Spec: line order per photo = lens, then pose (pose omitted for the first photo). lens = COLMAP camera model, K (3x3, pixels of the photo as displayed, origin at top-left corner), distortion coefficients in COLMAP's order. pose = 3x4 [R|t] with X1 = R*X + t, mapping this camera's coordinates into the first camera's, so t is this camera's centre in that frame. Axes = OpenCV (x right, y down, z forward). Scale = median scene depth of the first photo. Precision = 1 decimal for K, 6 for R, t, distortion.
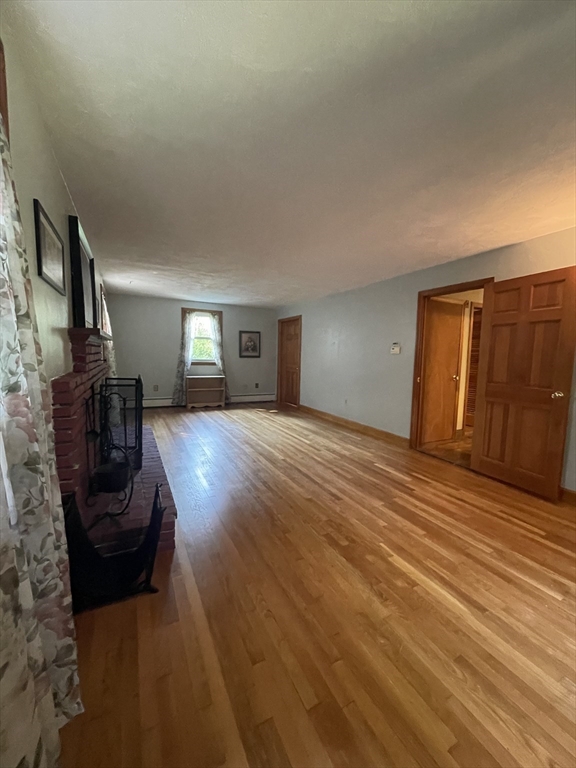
lens RADIAL K [[311.4, 0, 290.3], [0, 311.4, 386.2], [0, 0, 1]] dist [0.000879, -0.000912]
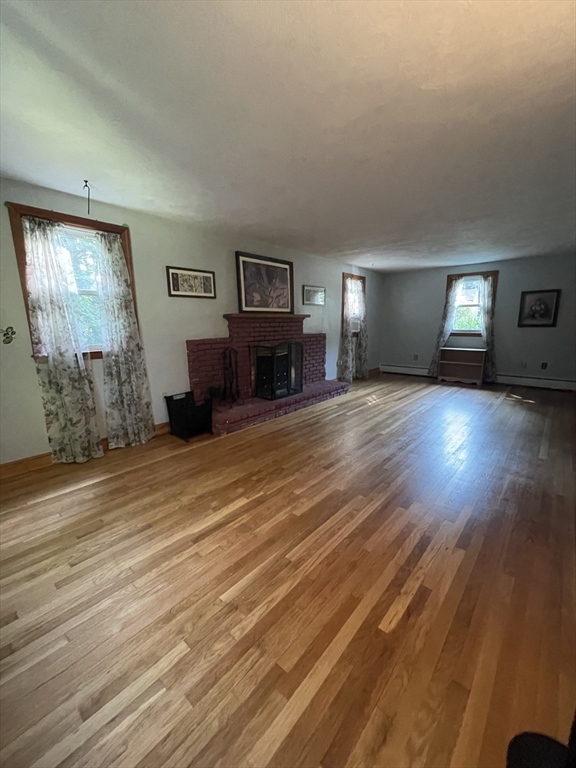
lens RADIAL K [[311.4, 0, 288.9], [0, 311.4, 383.6], [0, 0, 1]] dist [0.000879, -0.000912]
pose [[0.360069, 0.151289, -0.920577, 0.673326], [-0.073887, 0.988288, 0.133517, -0.025708], [0.929995, 0.019943, 0.367030, 0.339135]]
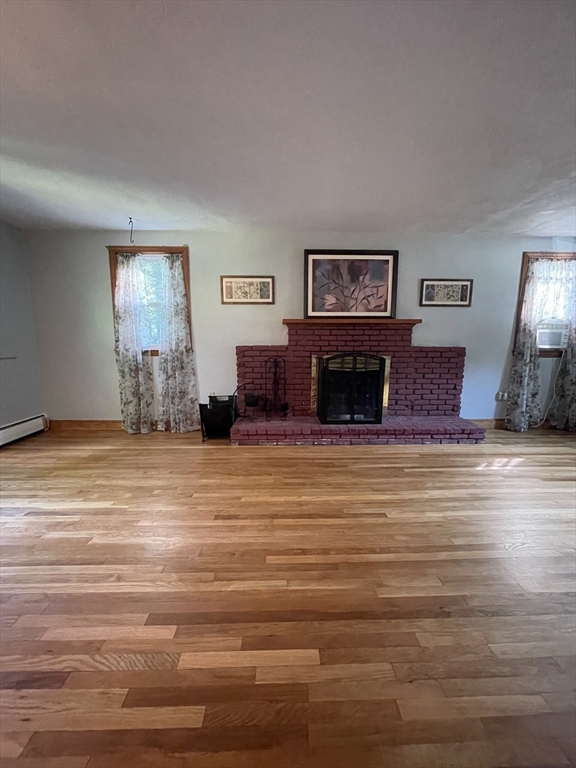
lens RADIAL K [[311.4, 0, 287.8], [0, 311.4, 383.8], [0, 0, 1]] dist [0.000879, -0.000912]
pose [[-0.439231, 0.105303, -0.892181, 0.484632], [-0.106499, 0.980000, 0.168099, -0.068657], [0.892039, 0.168850, -0.419232, 0.946015]]
